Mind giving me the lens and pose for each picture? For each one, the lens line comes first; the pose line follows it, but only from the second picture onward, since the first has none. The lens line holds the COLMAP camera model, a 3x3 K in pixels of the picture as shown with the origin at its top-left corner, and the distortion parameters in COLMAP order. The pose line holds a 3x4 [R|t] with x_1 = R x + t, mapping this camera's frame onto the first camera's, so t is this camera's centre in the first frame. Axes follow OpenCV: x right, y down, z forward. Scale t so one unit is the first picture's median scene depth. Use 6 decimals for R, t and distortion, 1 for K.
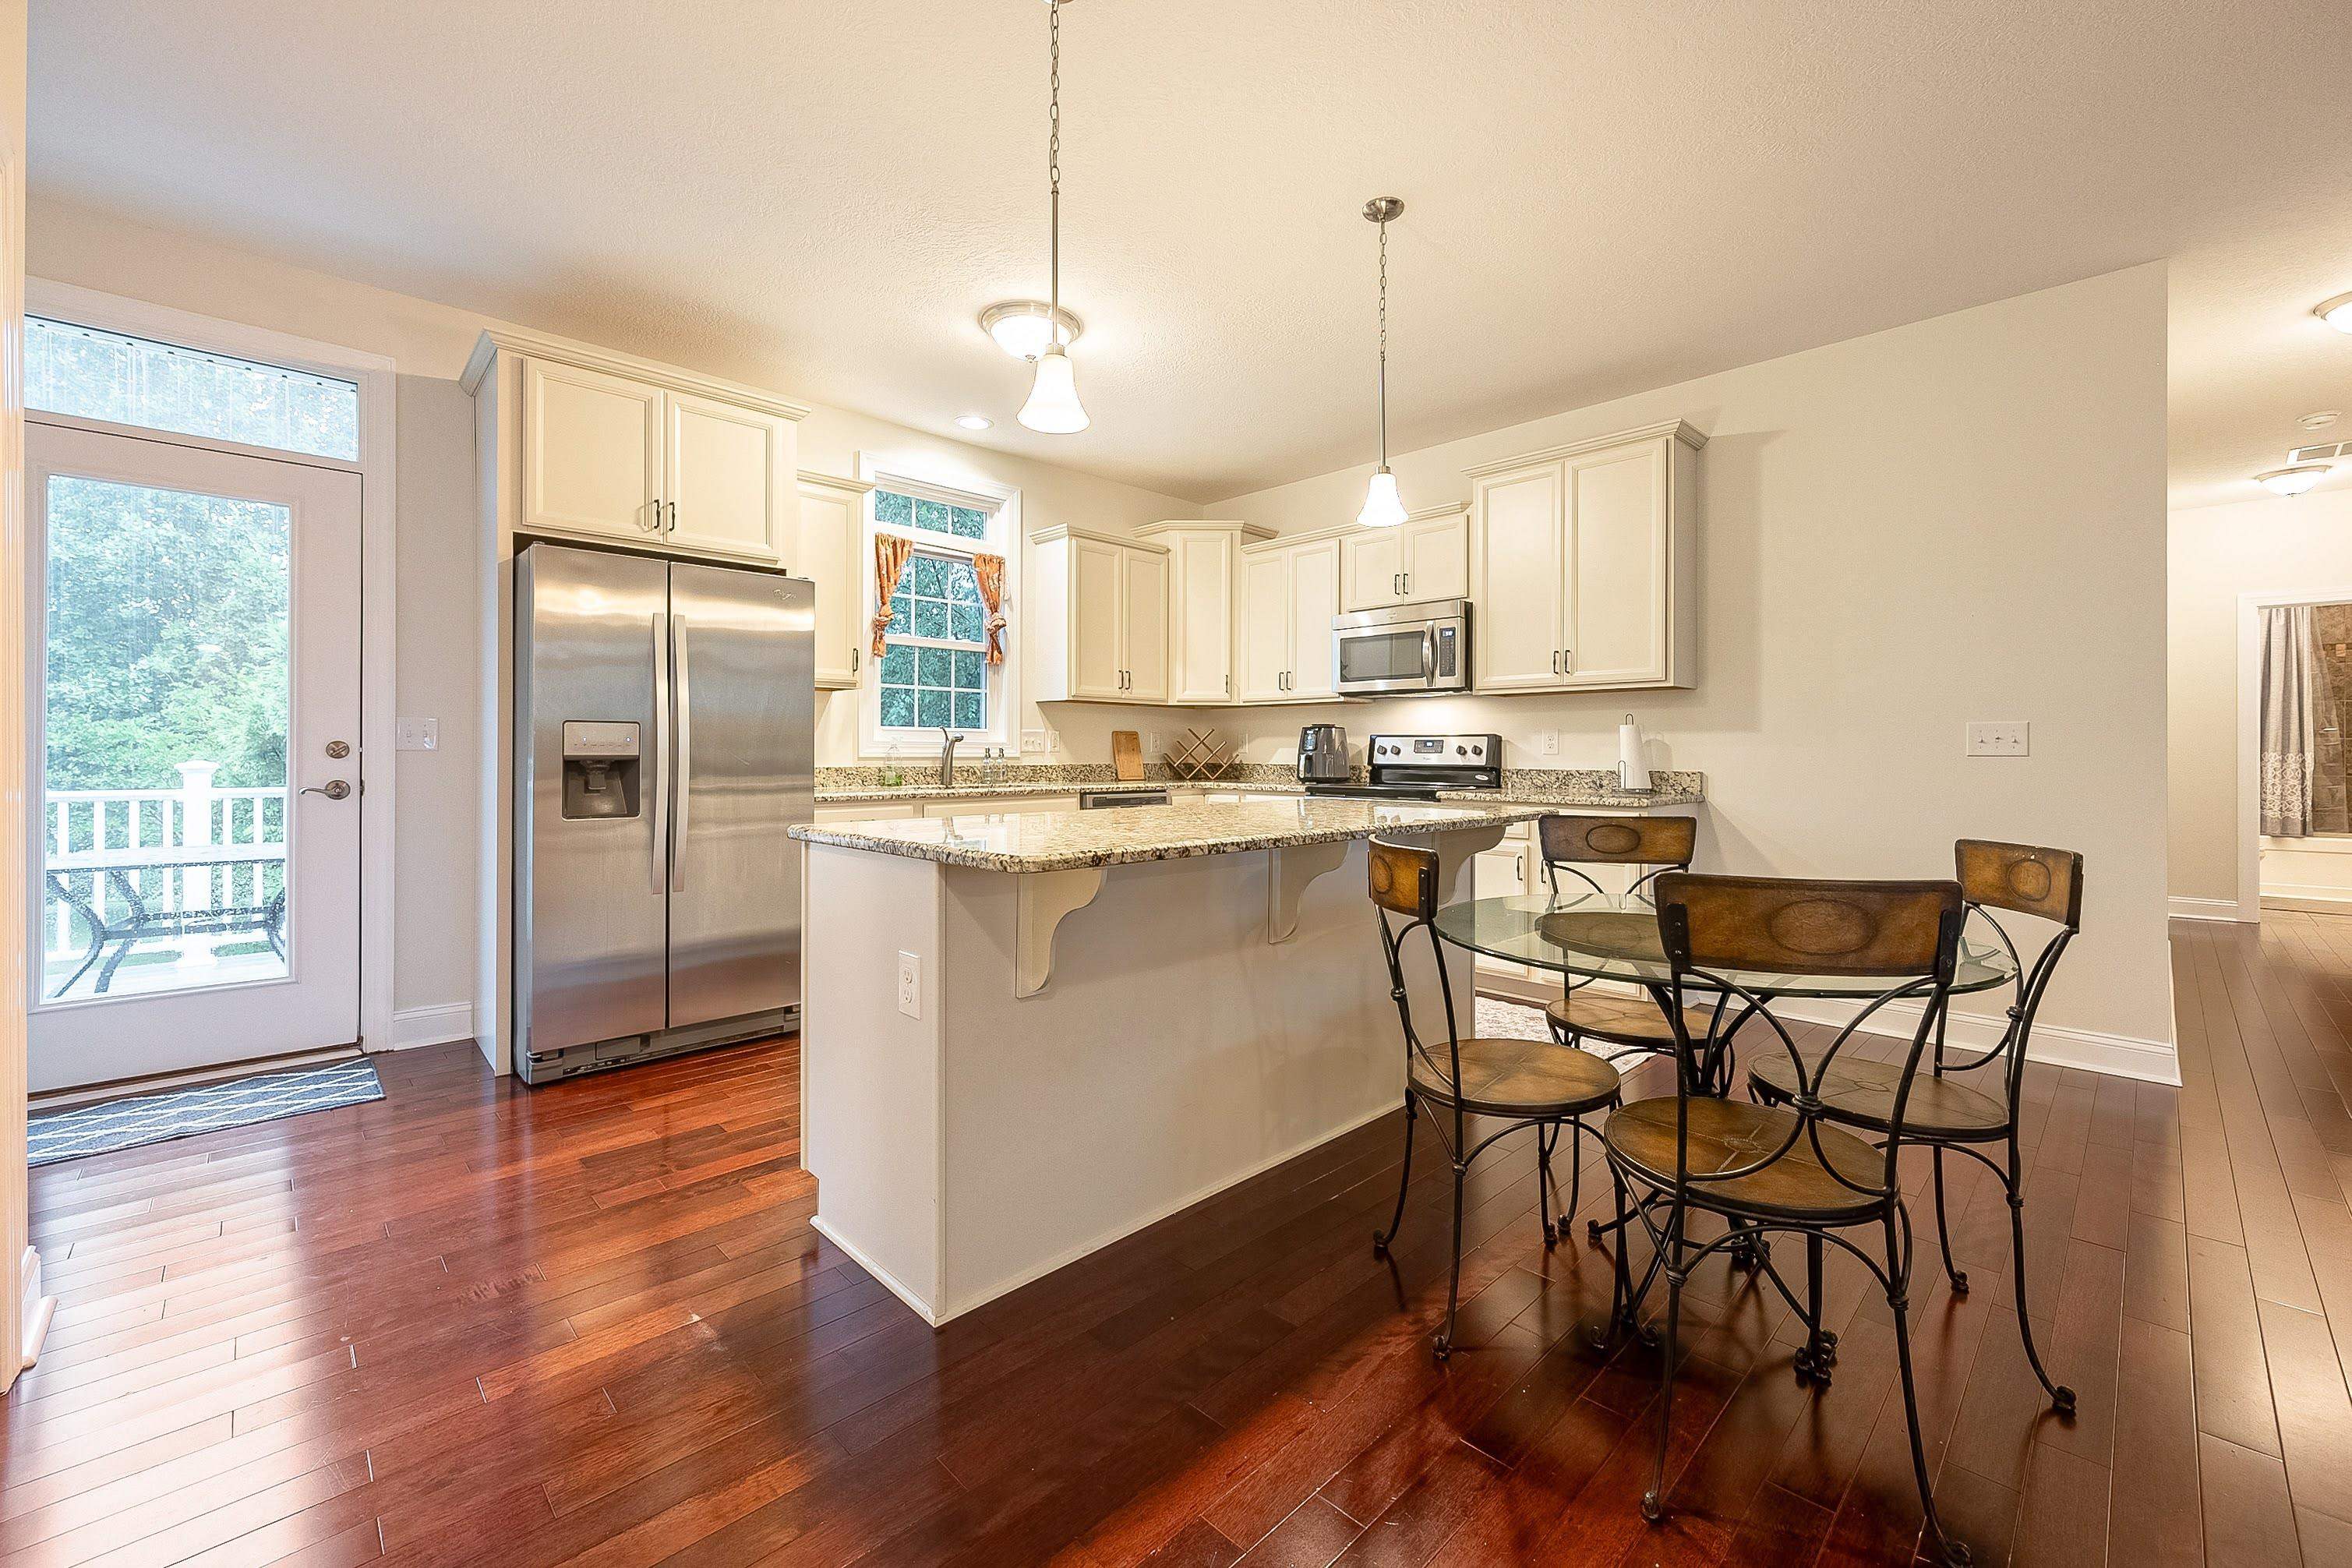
lens RADIAL K [[947.1, 0, 1180.1], [0, 947.1, 753.3], [0, 0, 1]] dist [0.001633, -0.000025]
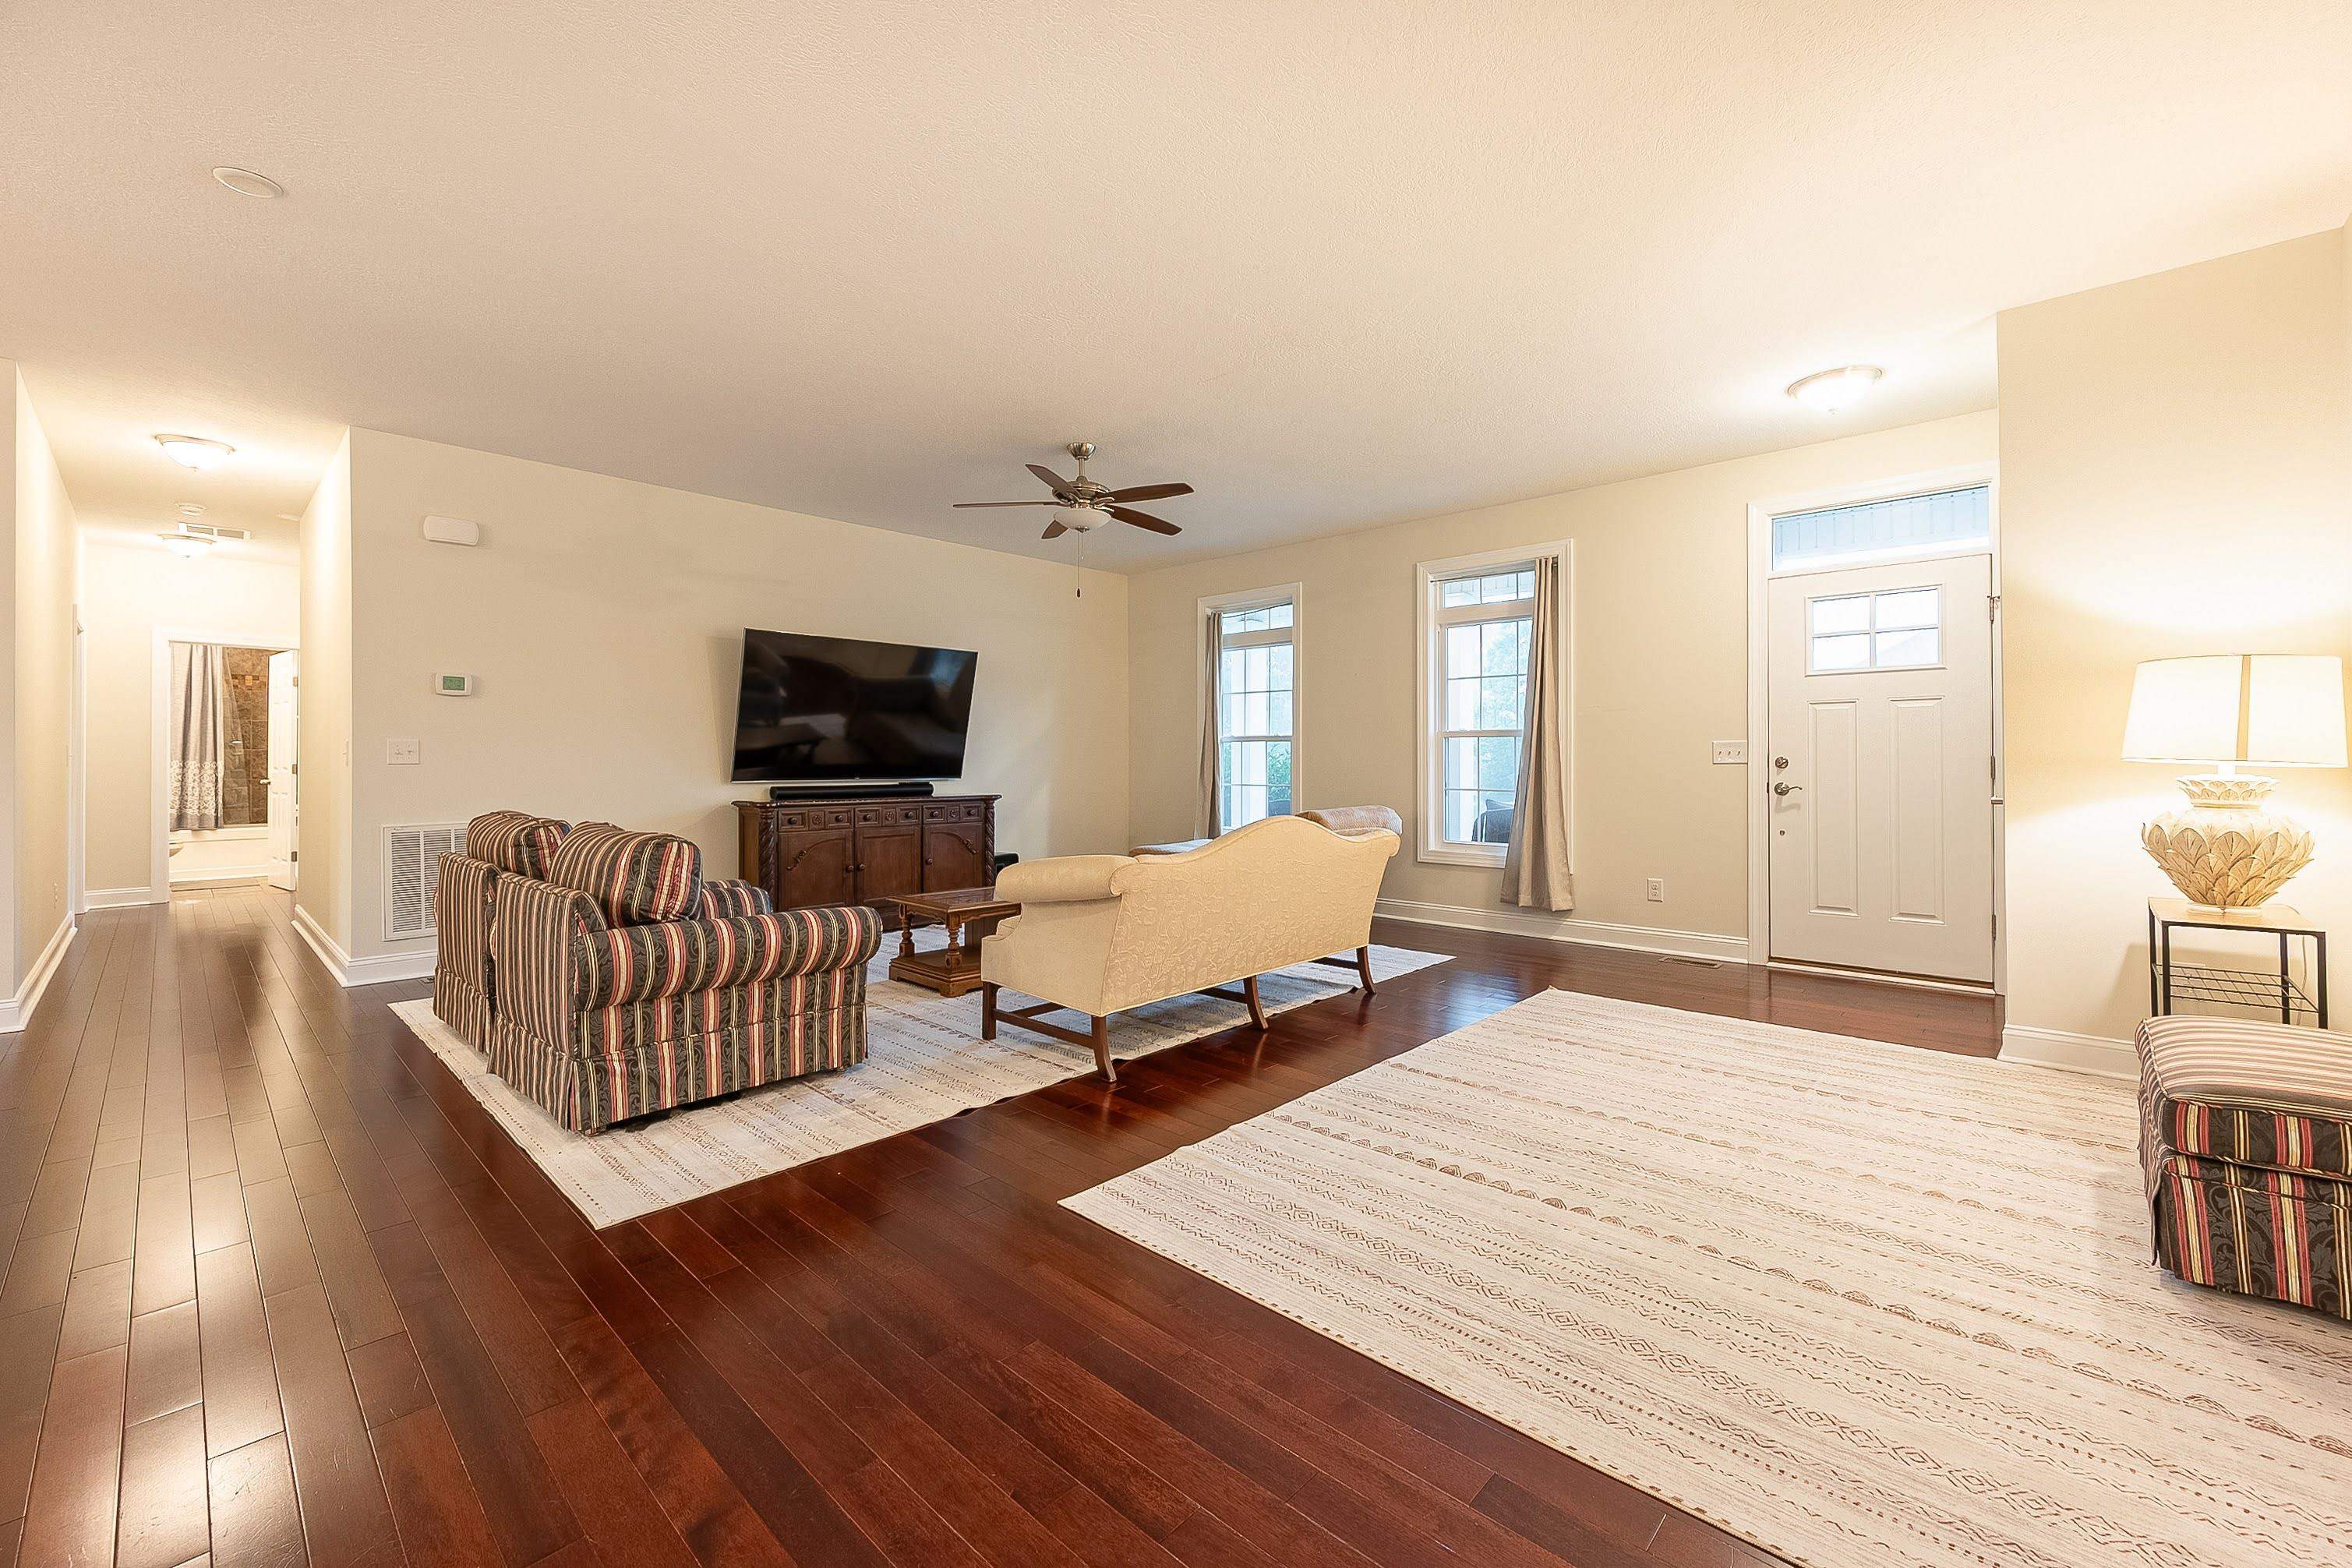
lens RADIAL K [[947.1, 0, 1180.1], [0, 947.1, 753.3], [0, 0, 1]] dist [0.001633, -0.000025]
pose [[-0.049213, 0.005420, 0.998774, -0.157838], [0.001068, 0.999985, -0.005374, -0.003933], [-0.998788, 0.000802, -0.049218, -0.270623]]
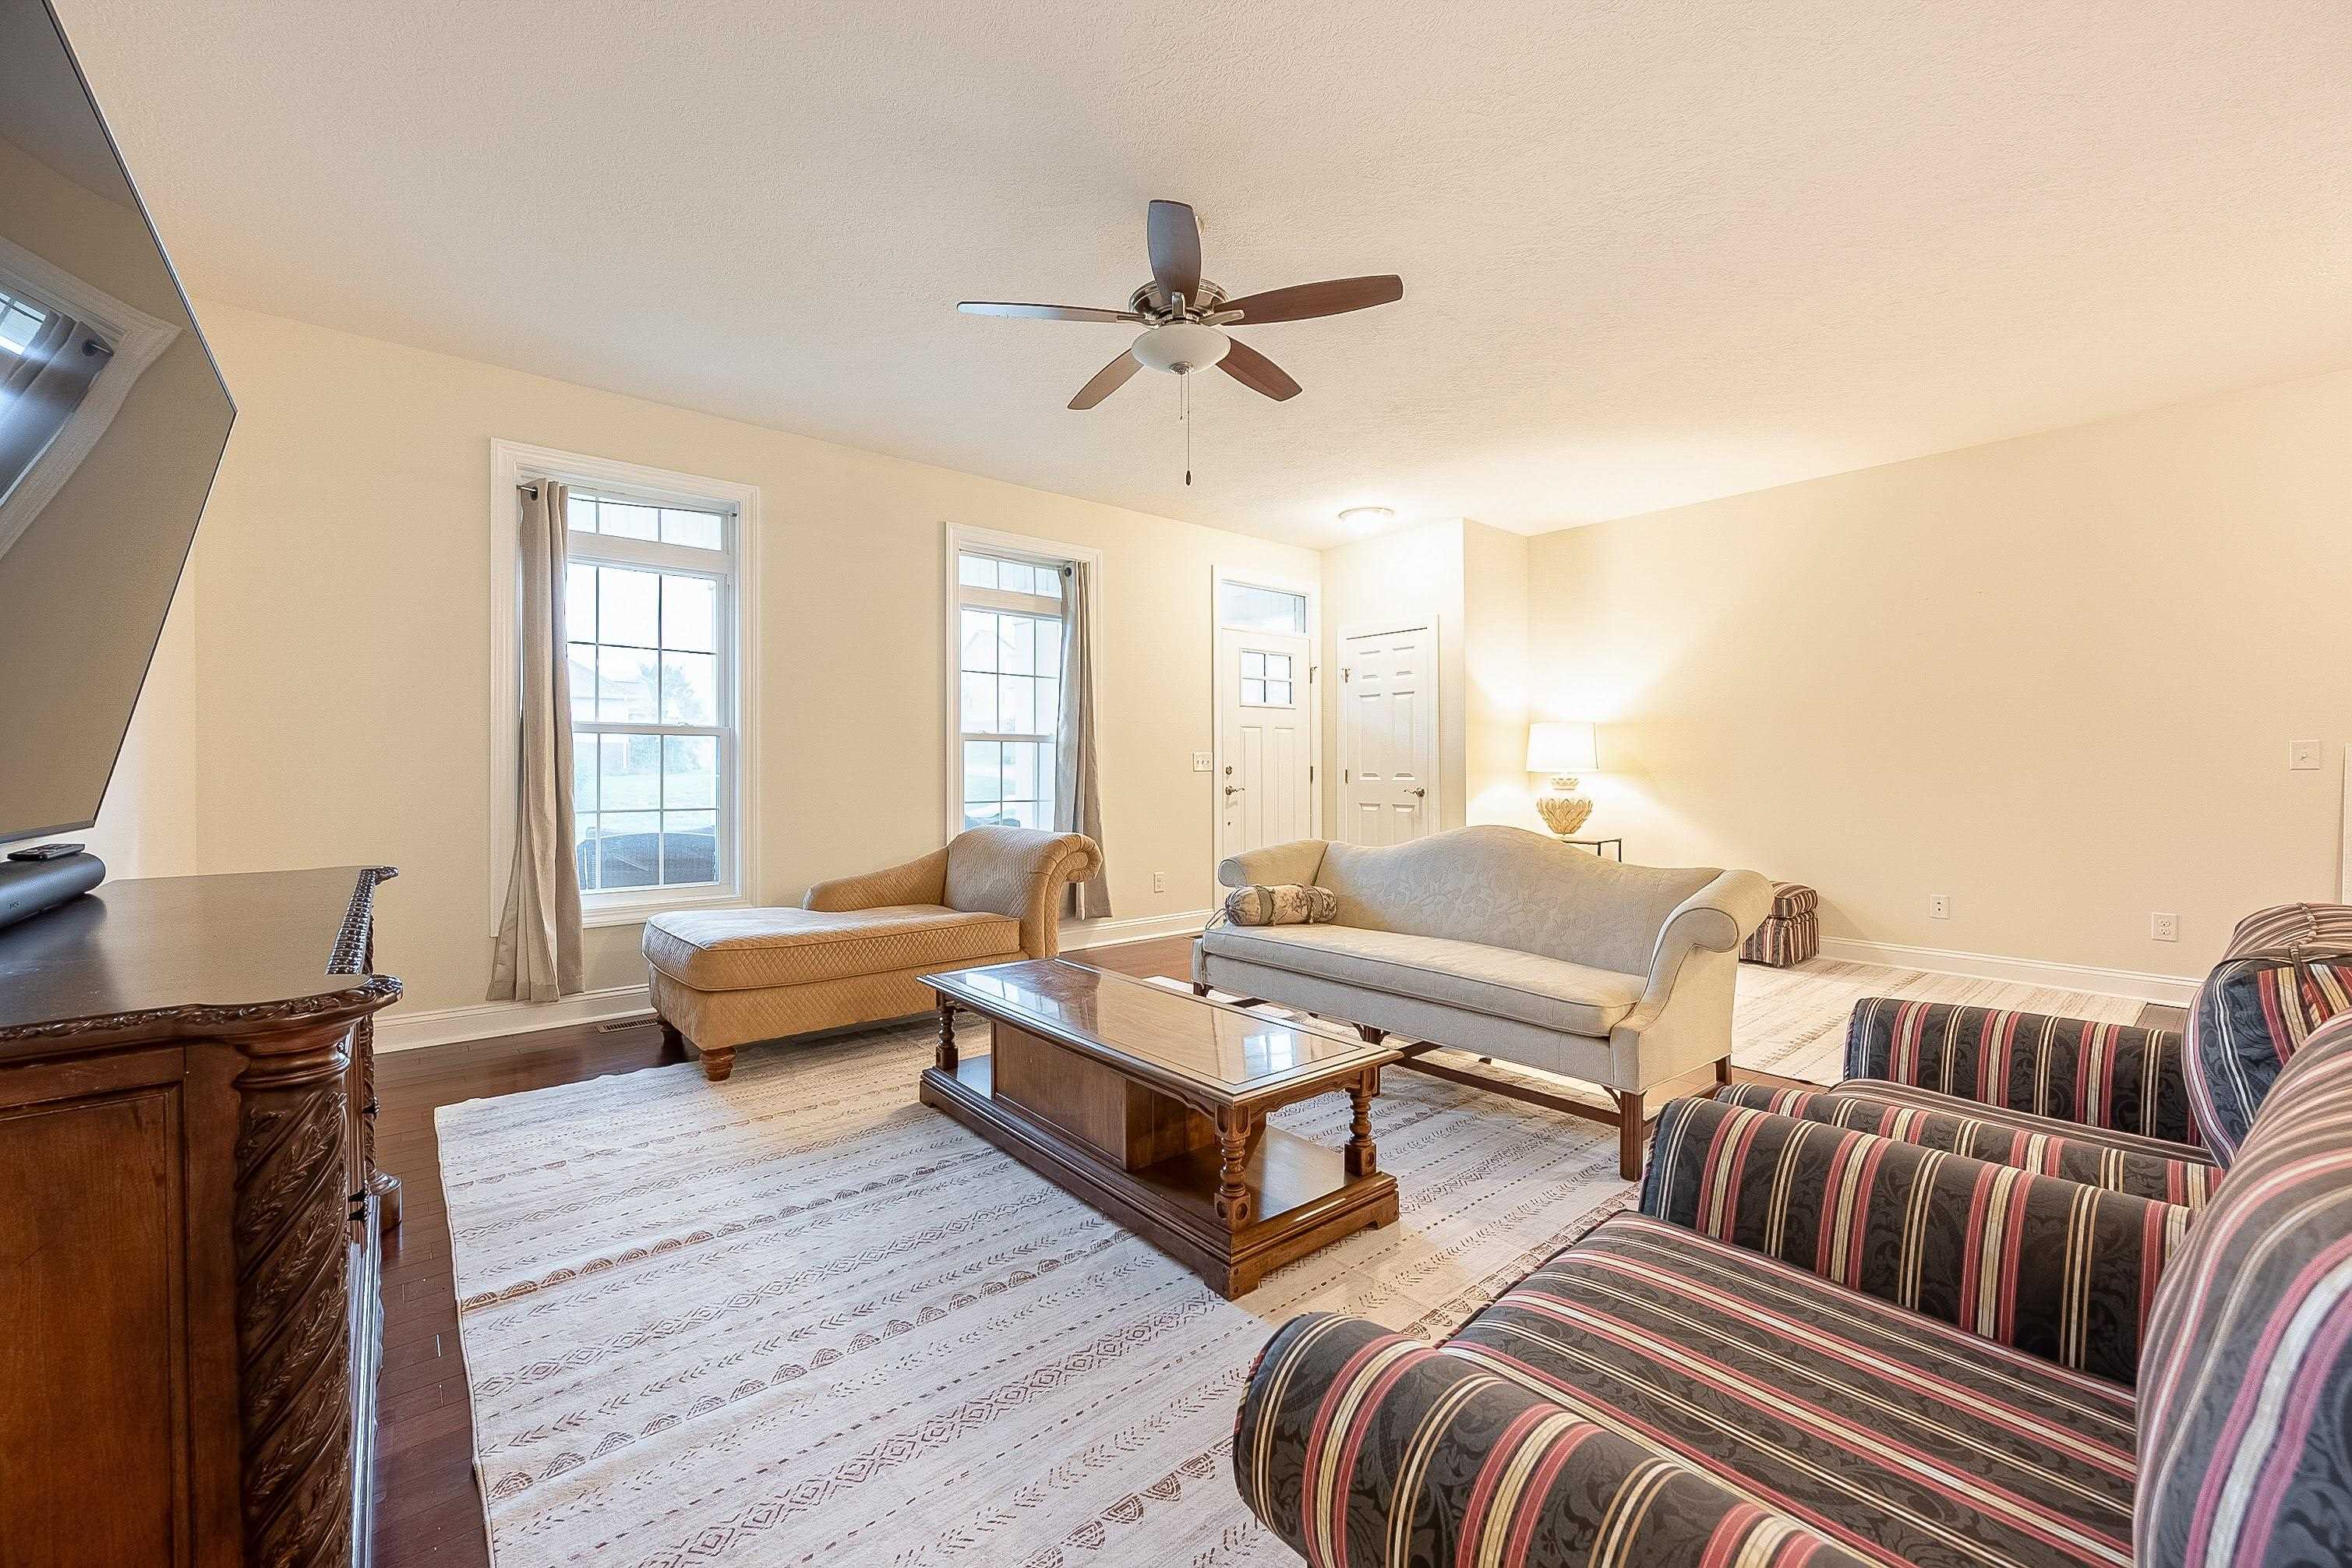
lens RADIAL K [[947.1, 0, 1180.1], [0, 947.1, 753.3], [0, 0, 1]] dist [0.001633, -0.000025]
pose [[-0.997304, 0.001769, 0.073355, 0.752873], [0.000303, 0.999800, -0.020001, 0.003638], [-0.073376, -0.019925, -0.997105, 0.329731]]
